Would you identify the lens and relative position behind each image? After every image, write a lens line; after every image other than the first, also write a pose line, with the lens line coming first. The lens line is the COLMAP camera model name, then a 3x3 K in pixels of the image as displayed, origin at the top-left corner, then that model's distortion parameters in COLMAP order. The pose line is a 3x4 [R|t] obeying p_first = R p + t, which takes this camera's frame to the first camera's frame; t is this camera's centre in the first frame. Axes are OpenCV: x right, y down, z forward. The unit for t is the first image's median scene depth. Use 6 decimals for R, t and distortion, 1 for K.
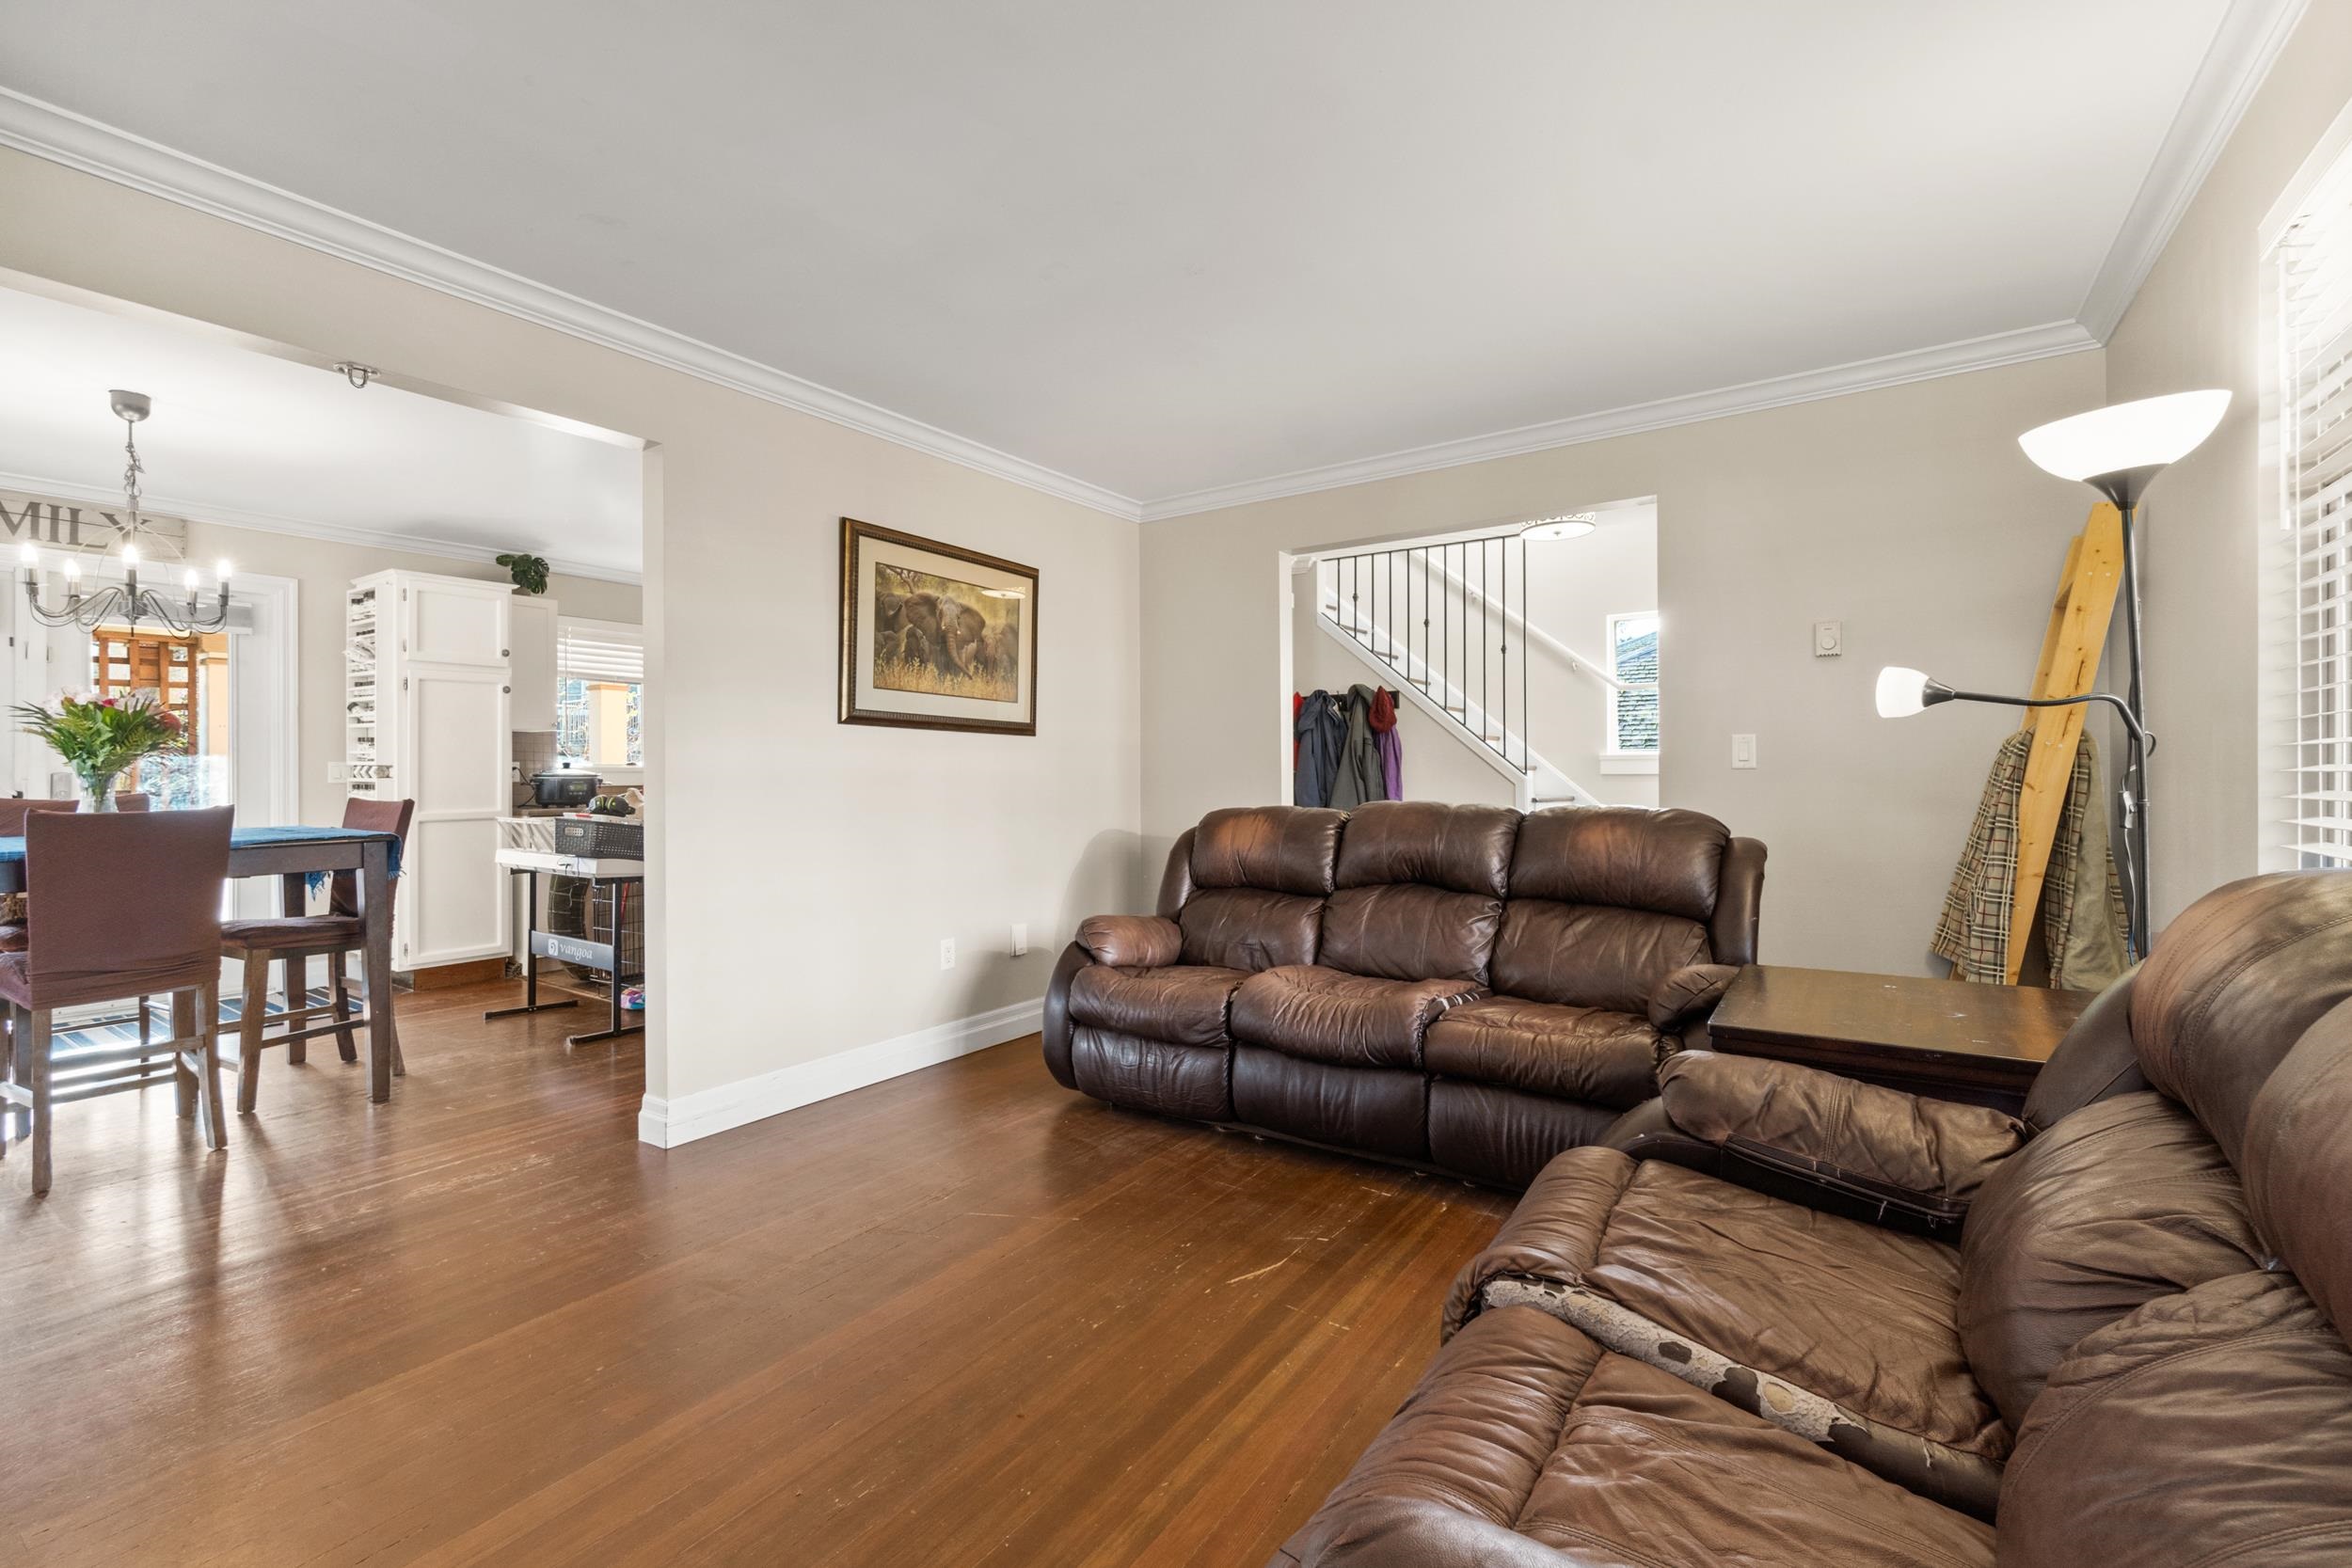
lens RADIAL K [[1024.2, 0, 1172.3], [0, 1024.2, 771.2], [0, 0, 1]] dist [0.002652, 0.000056]
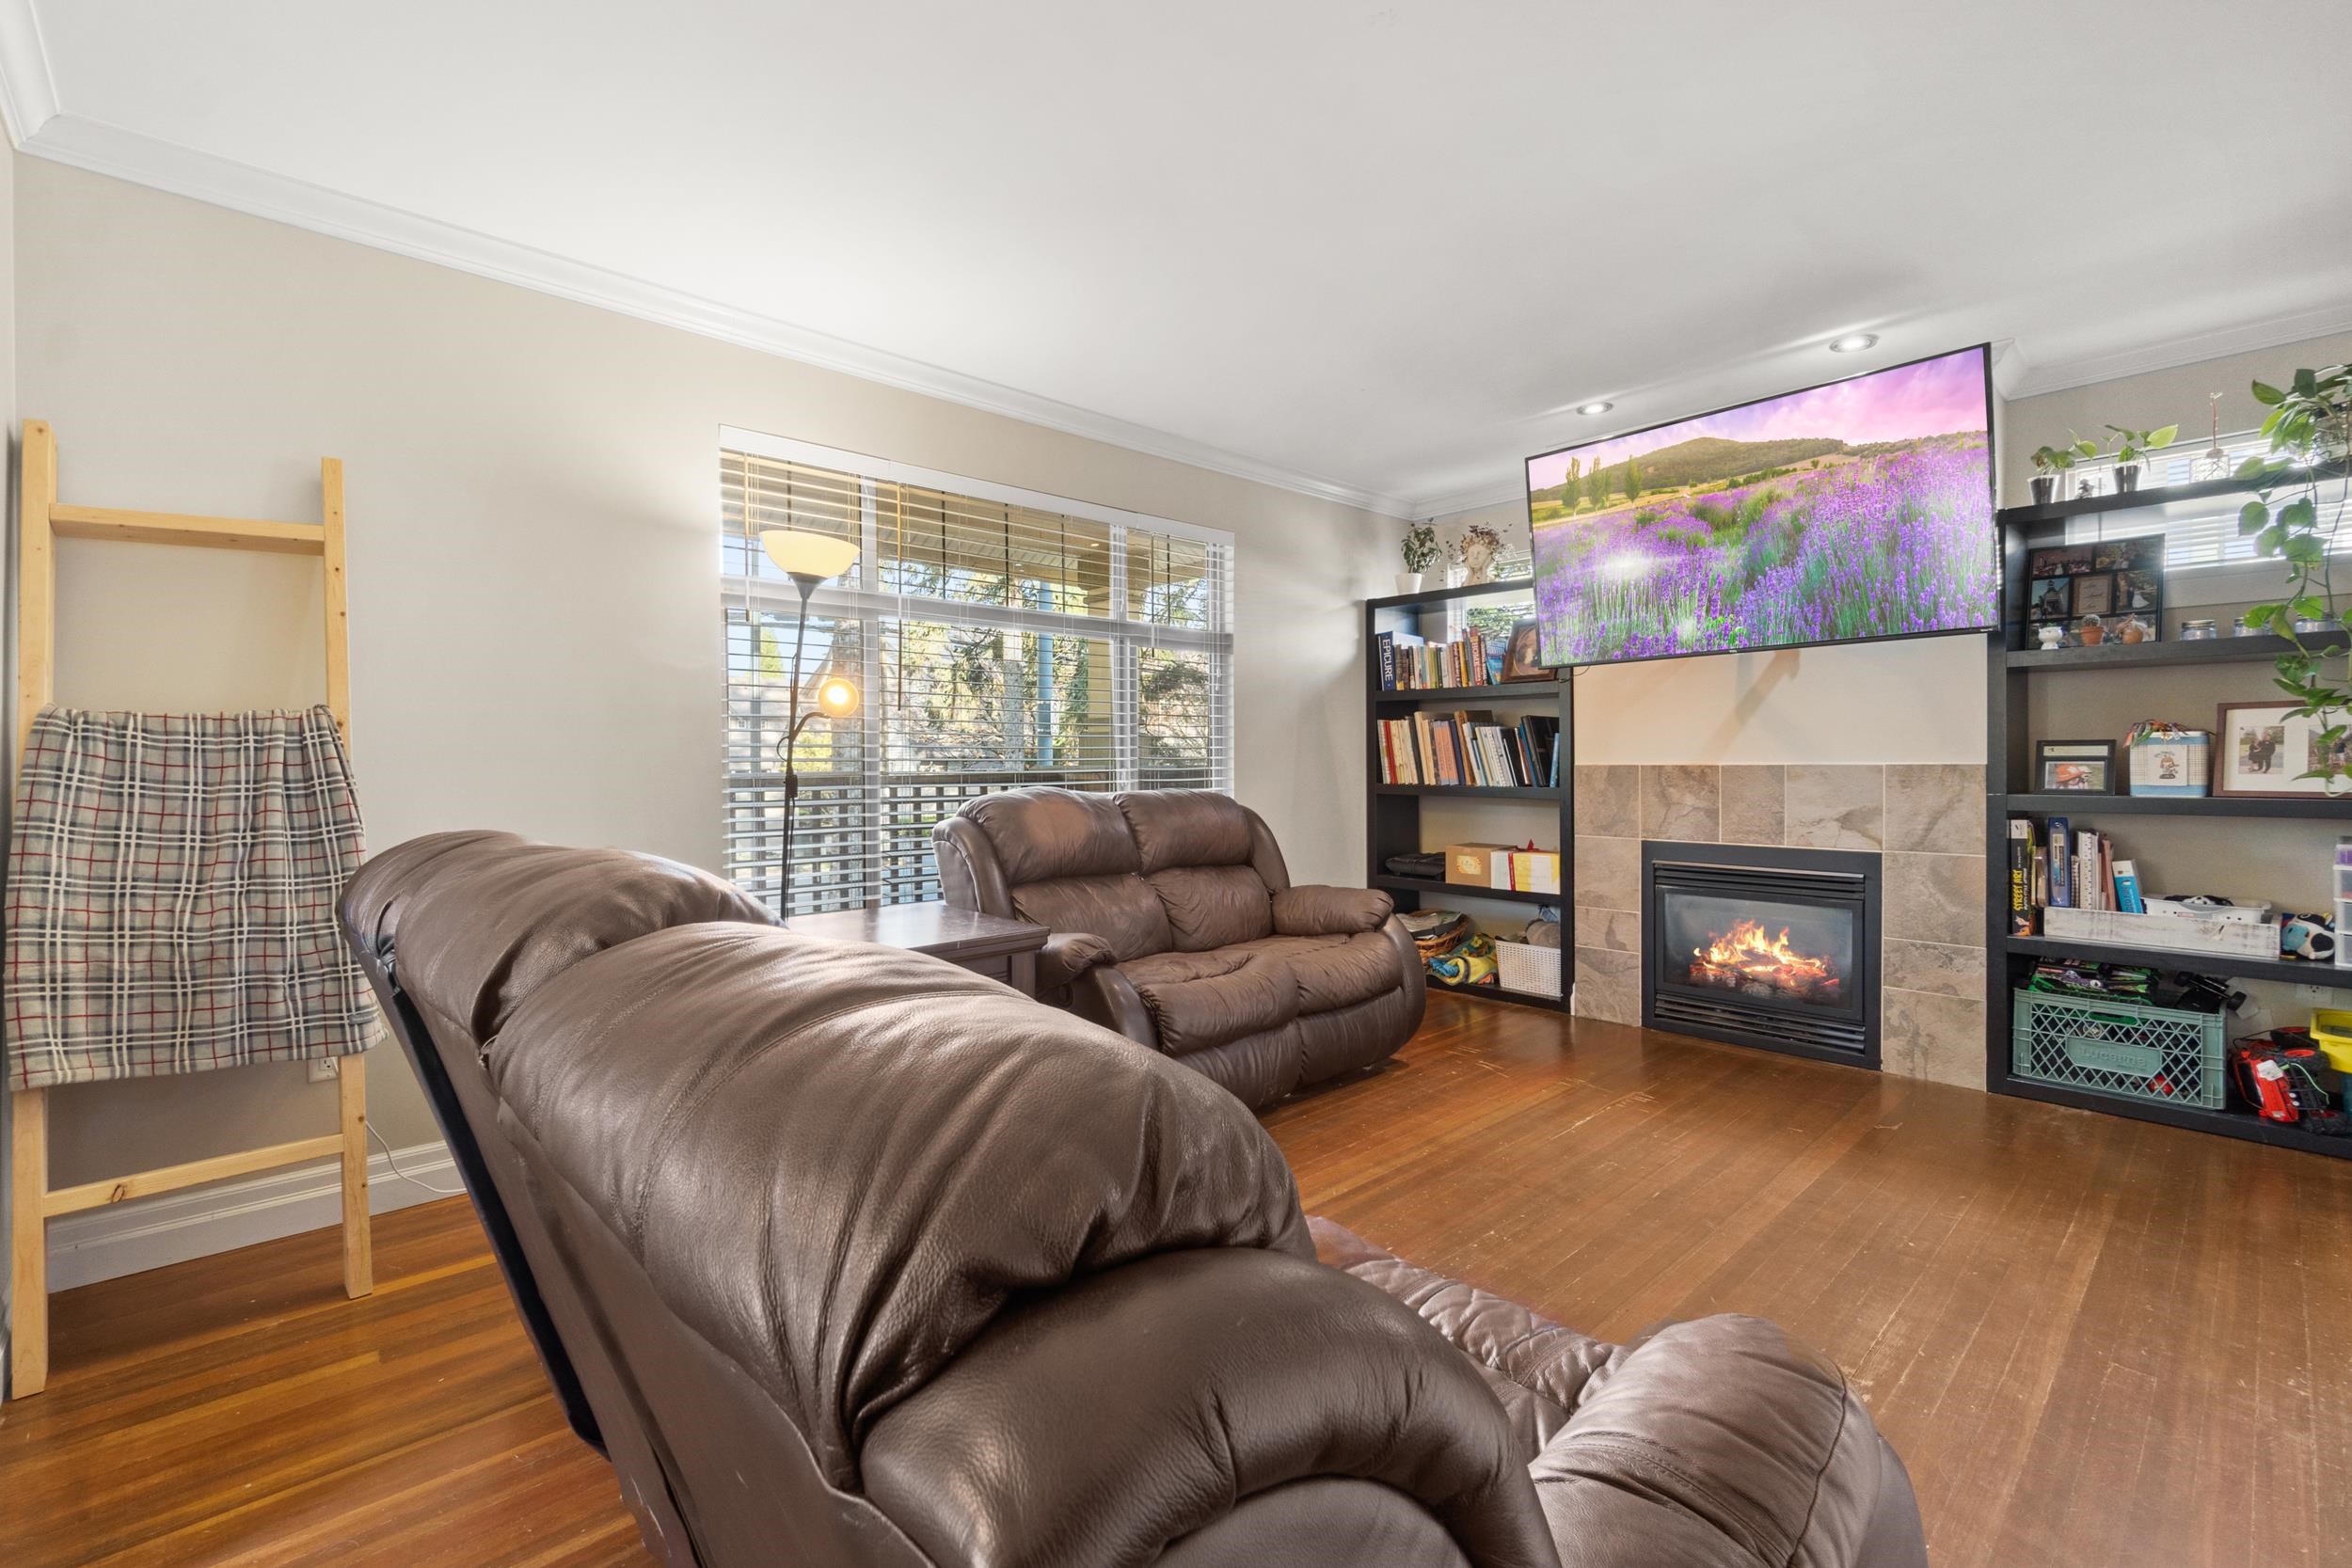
lens RADIAL K [[1024.2, 0, 1159.6], [0, 1024.2, 774.4], [0, 0, 1]] dist [0.002652, 0.000056]
pose [[-0.973899, 0.010442, 0.226740, 0.018540], [0.013755, 0.999820, 0.013037, 0.002922], [-0.226563, 0.015815, -0.973868, 1.704383]]
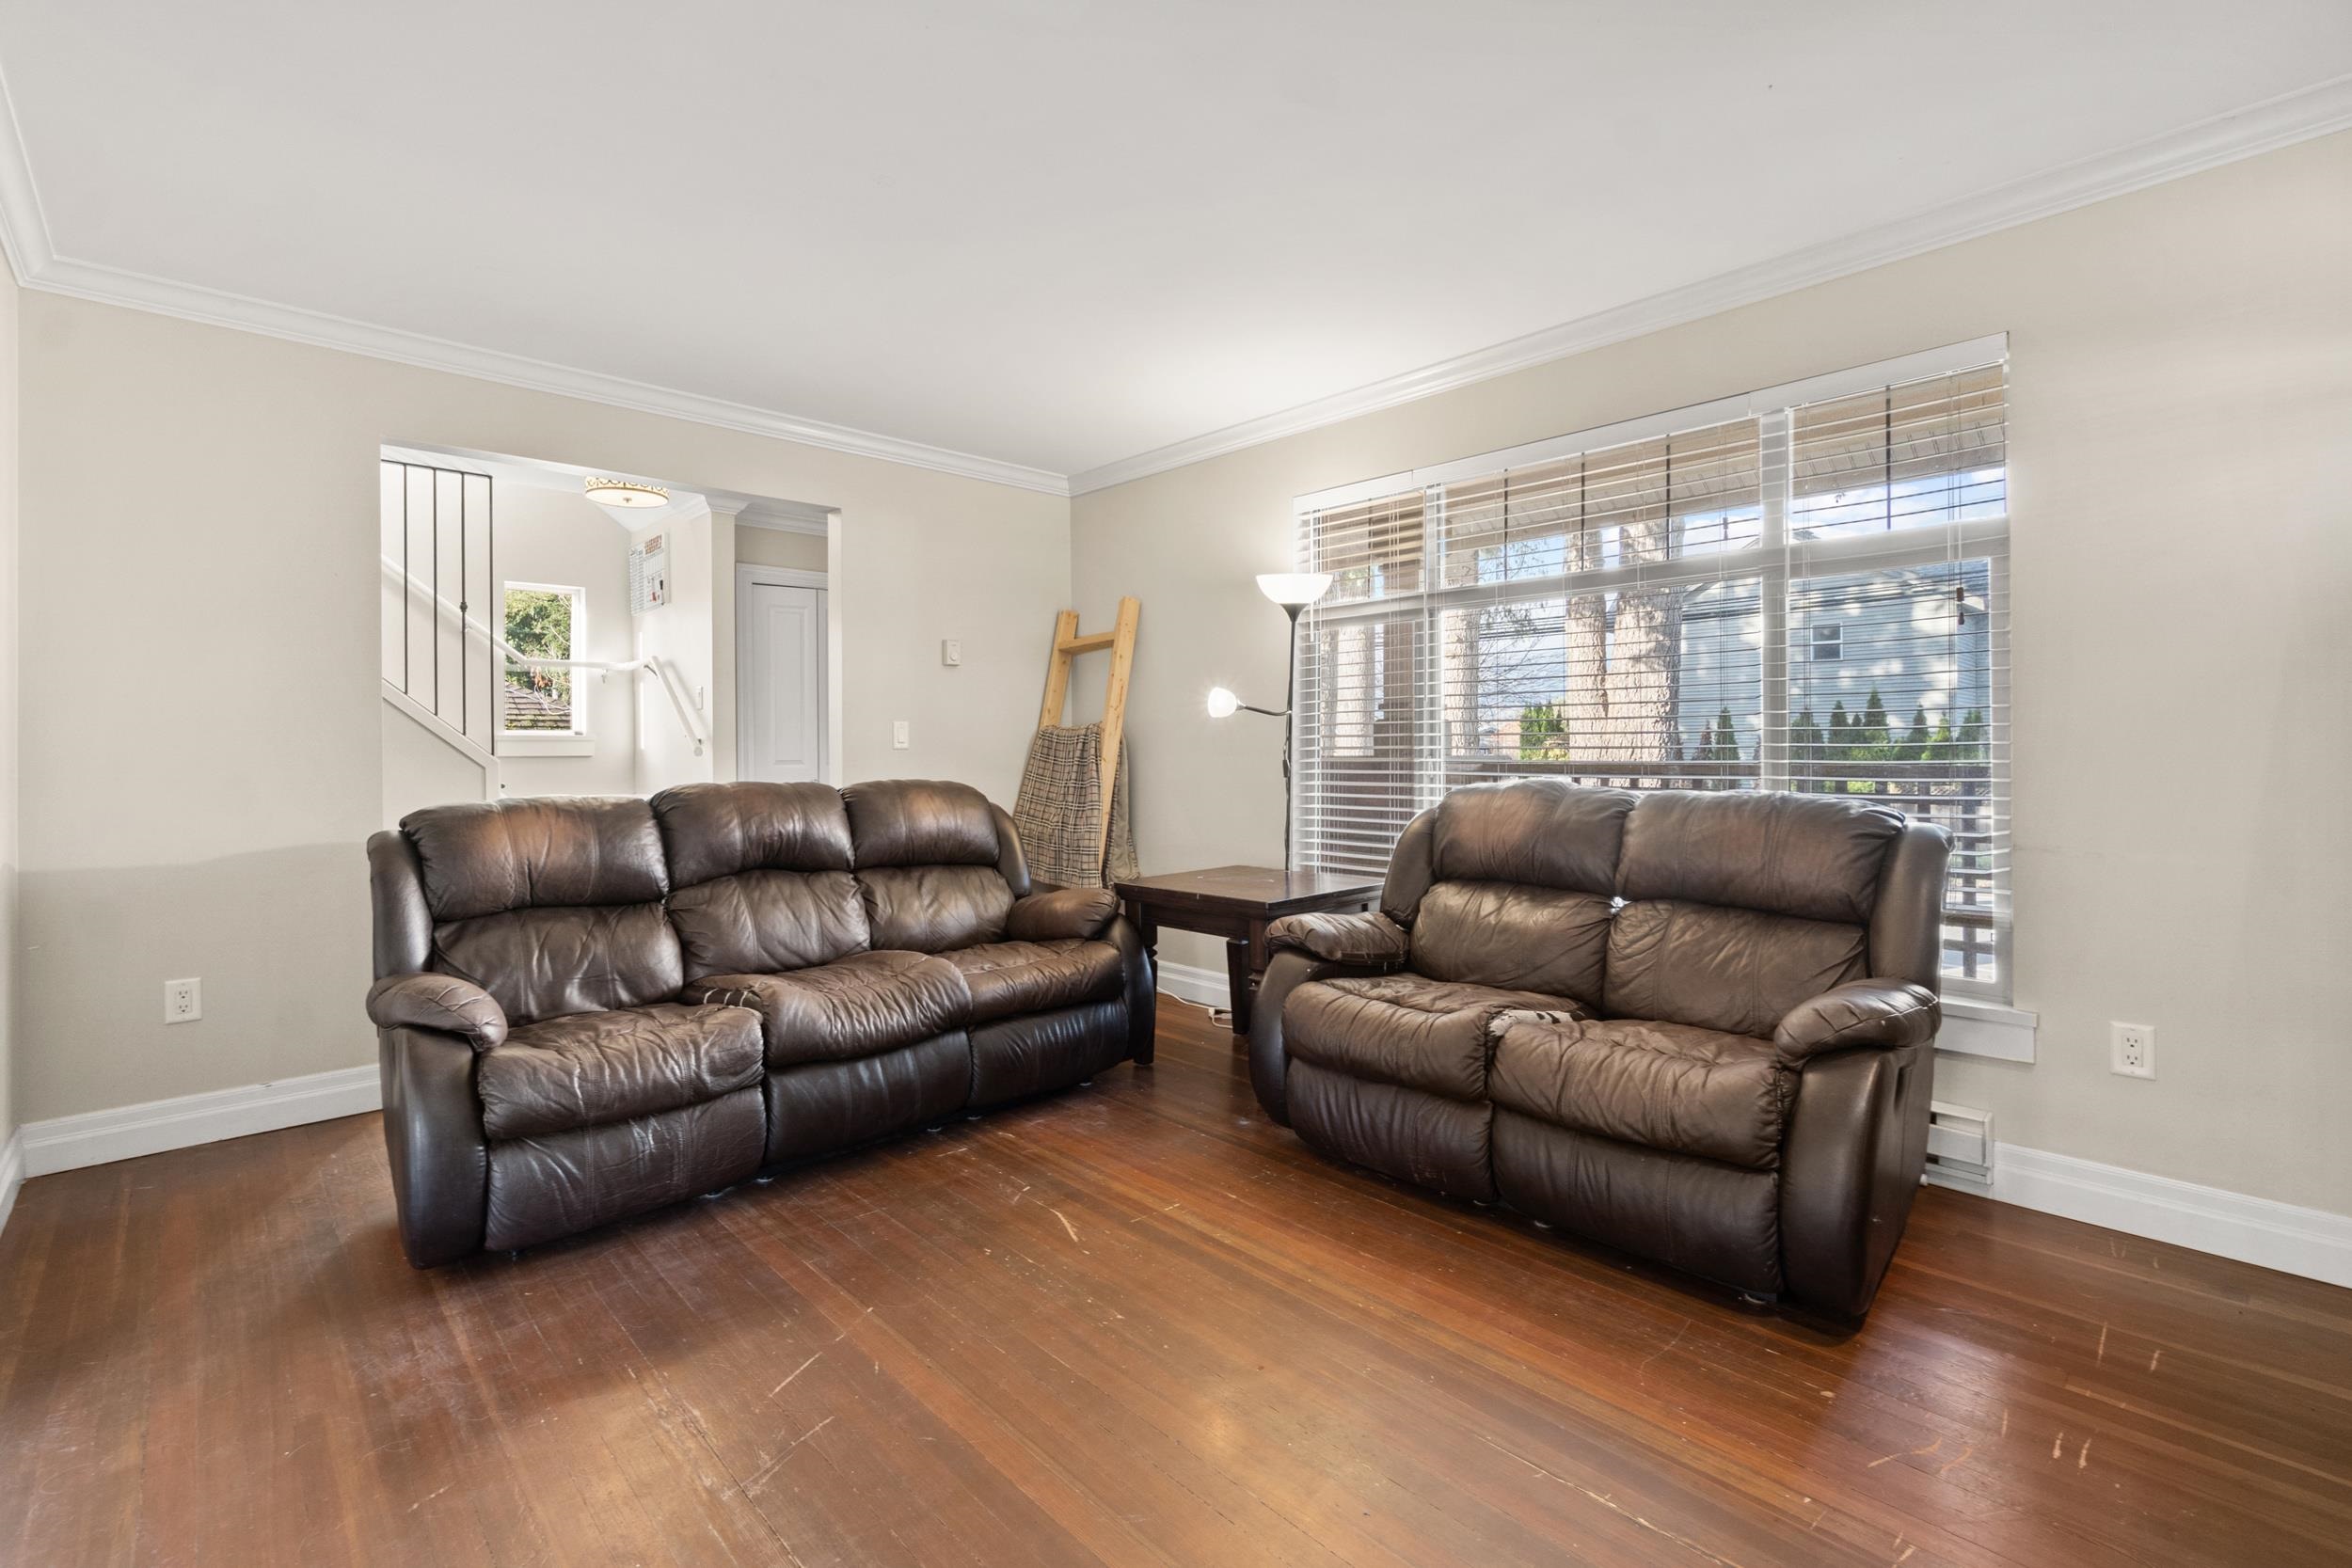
lens RADIAL K [[1024.2, 0, 1161.3], [0, 1024.2, 762.2], [0, 0, 1]] dist [0.002652, 0.000056]
pose [[0.210154, -0.002782, 0.977664, -0.780079], [0.000321, 0.999996, 0.002777, 0.012423], [-0.977668, -0.000270, 0.210154, 0.585249]]
